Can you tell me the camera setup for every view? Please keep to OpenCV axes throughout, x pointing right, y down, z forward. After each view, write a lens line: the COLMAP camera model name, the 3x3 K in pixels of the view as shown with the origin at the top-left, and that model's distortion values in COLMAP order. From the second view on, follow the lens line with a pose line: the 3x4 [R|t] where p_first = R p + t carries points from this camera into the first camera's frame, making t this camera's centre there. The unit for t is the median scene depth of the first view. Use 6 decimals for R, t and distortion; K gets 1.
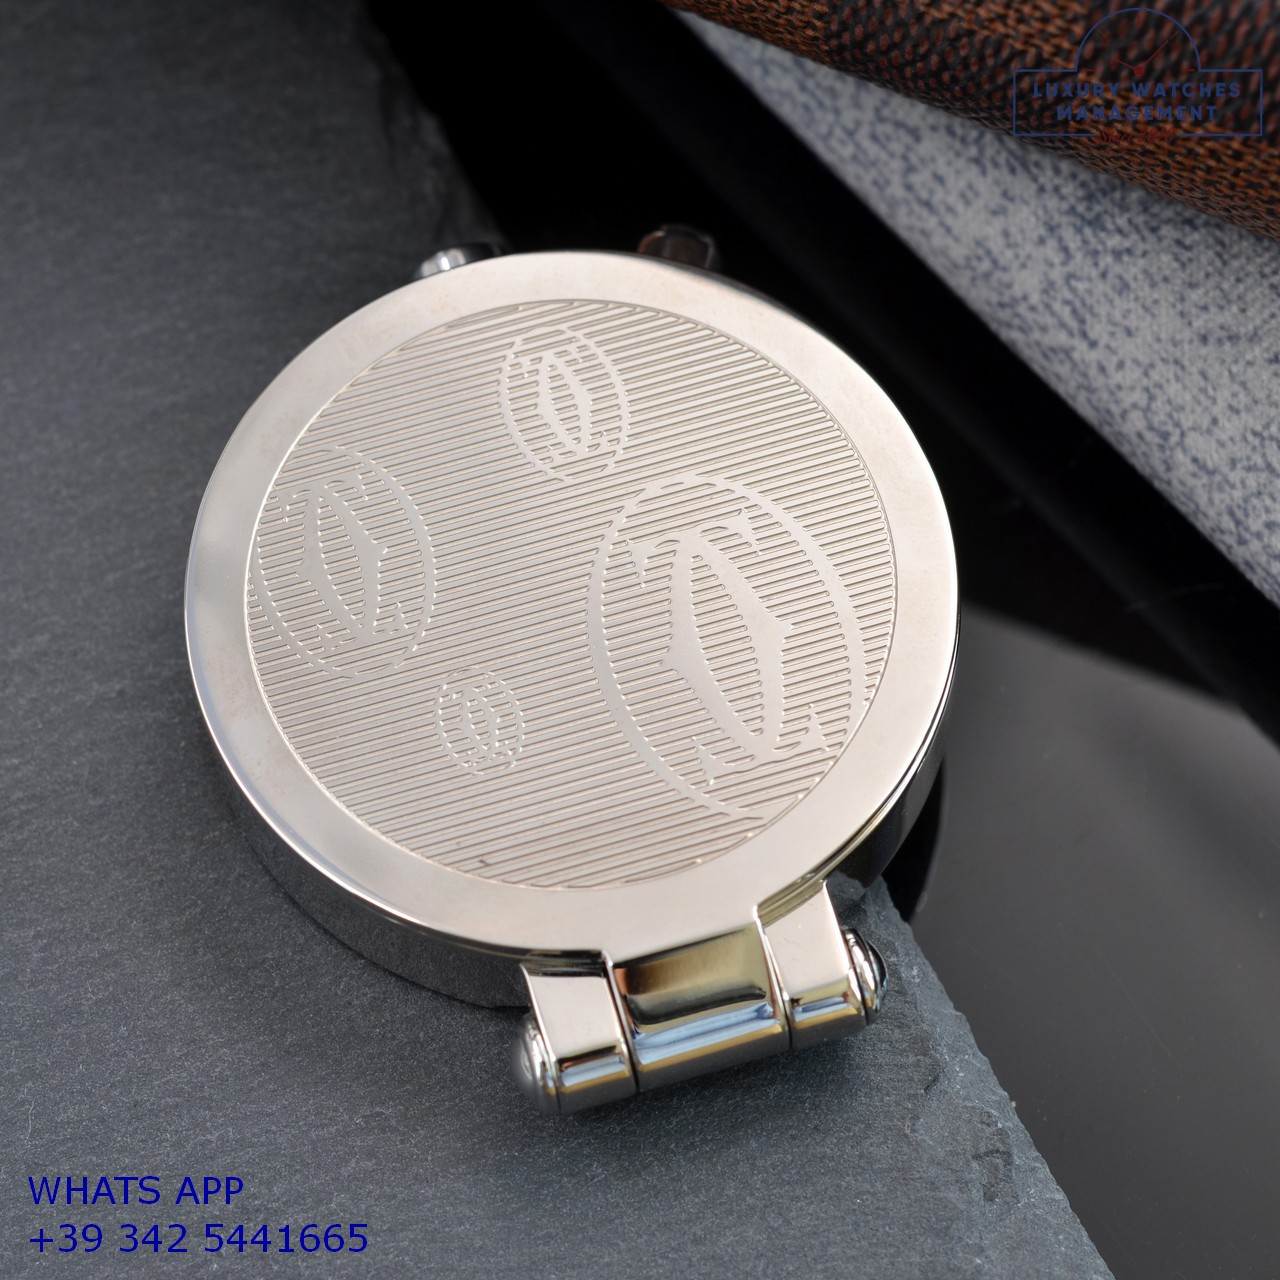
lens RADIAL K [[5159.7, 0, 609.7], [0, 5159.7, 635.2], [0, 0, 1]] dist [-0.185907, 4.937629]
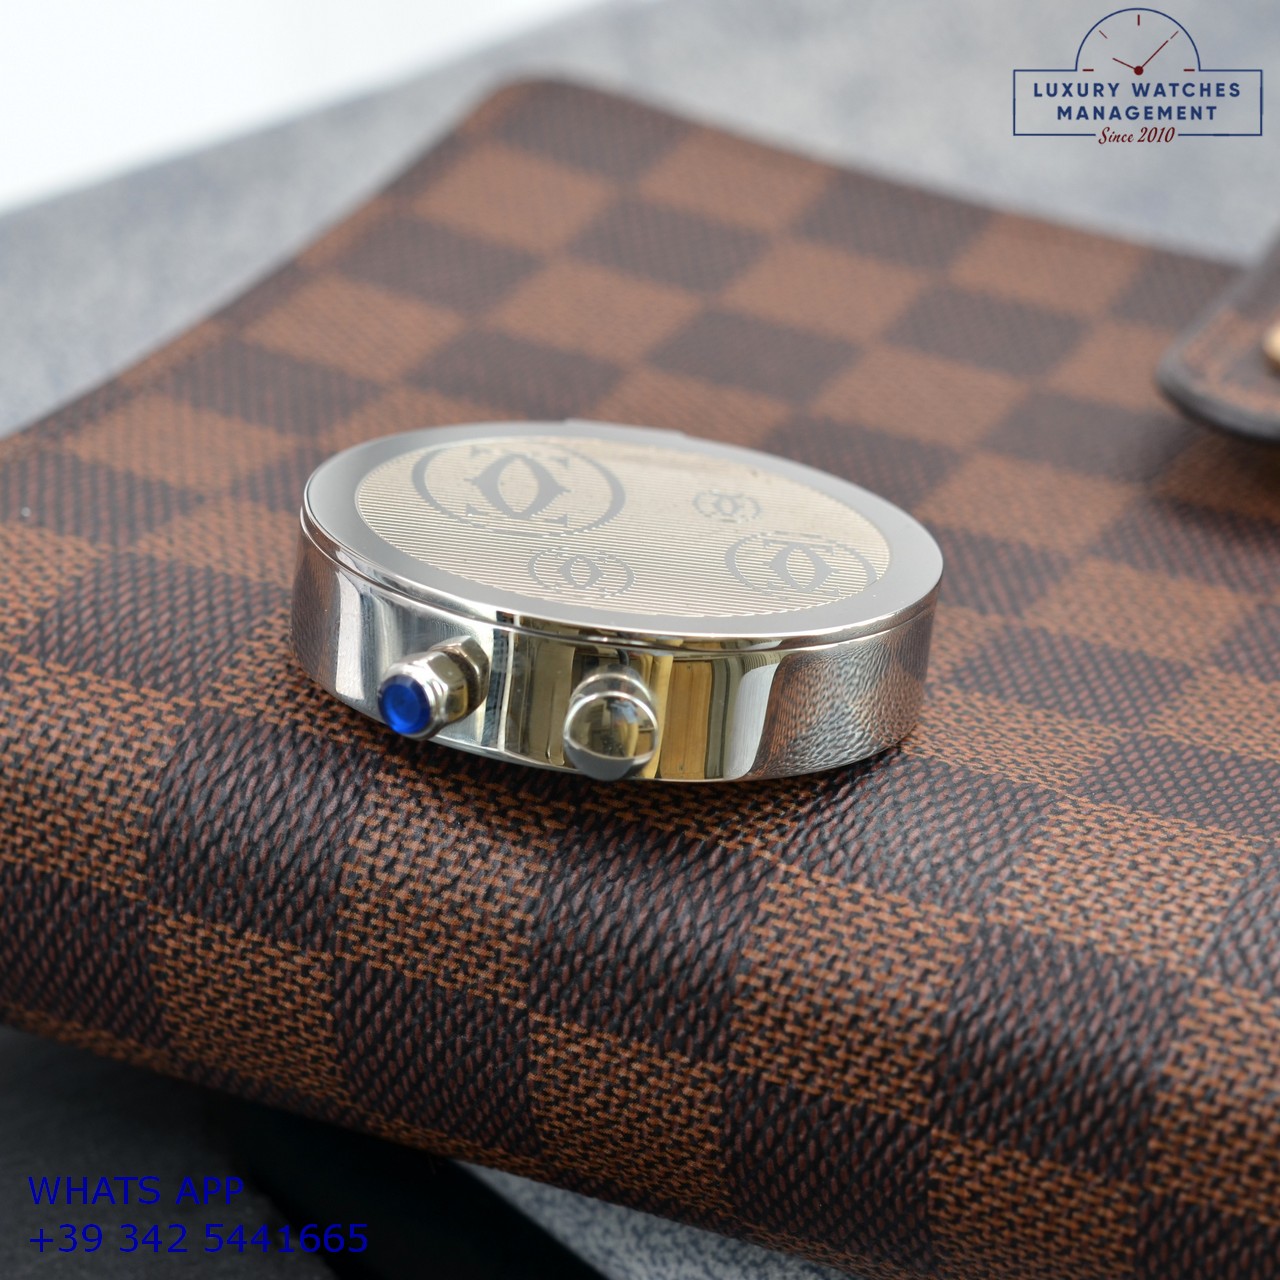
lens RADIAL K [[5213.1, 0, 656.3], [0, 5213.1, 680.9], [0, 0, 1]] dist [-0.105227, 2.981348]
pose [[0.999846, 0.010005, -0.014398, 0.042007], [-0.016365, 0.827247, -0.561600, 0.447918], [0.006292, 0.561749, 0.827284, -0.037184]]
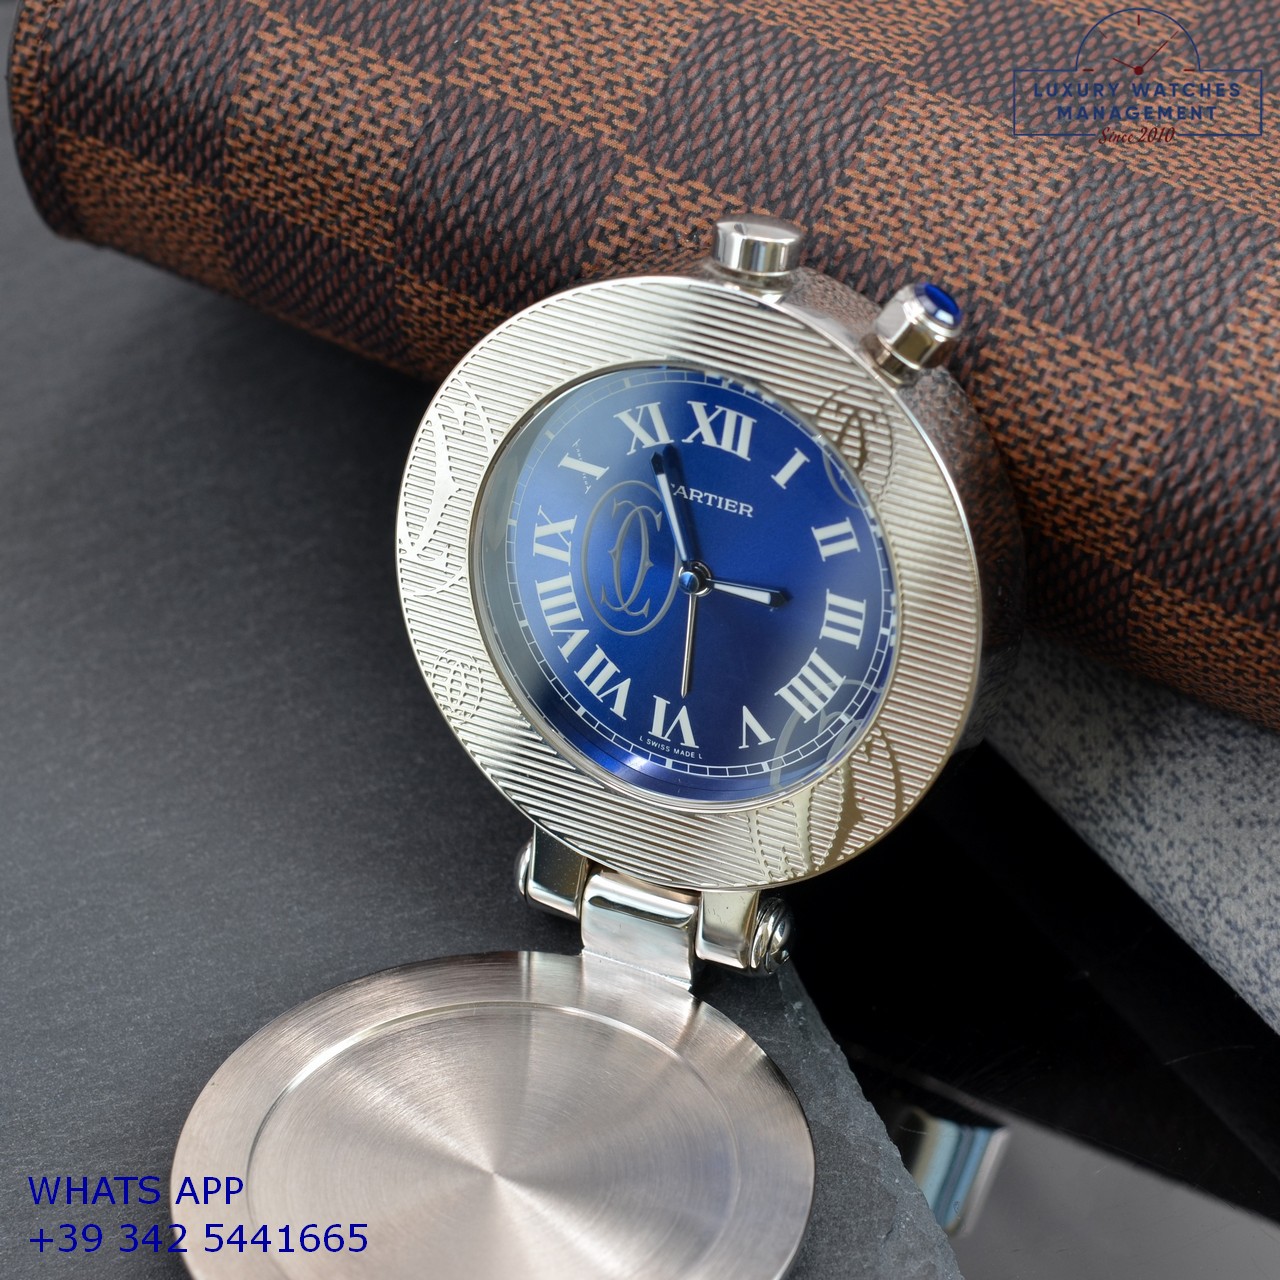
lens RADIAL K [[5213.1, 0, 656.3], [0, 5213.1, 680.9], [0, 0, 1]] dist [-0.105227, 2.981348]
pose [[0.997386, 0.051162, -0.051017, 0.039404], [-0.061105, 0.974086, -0.217766, 0.185439], [0.038553, 0.220314, 0.974667, -0.208373]]
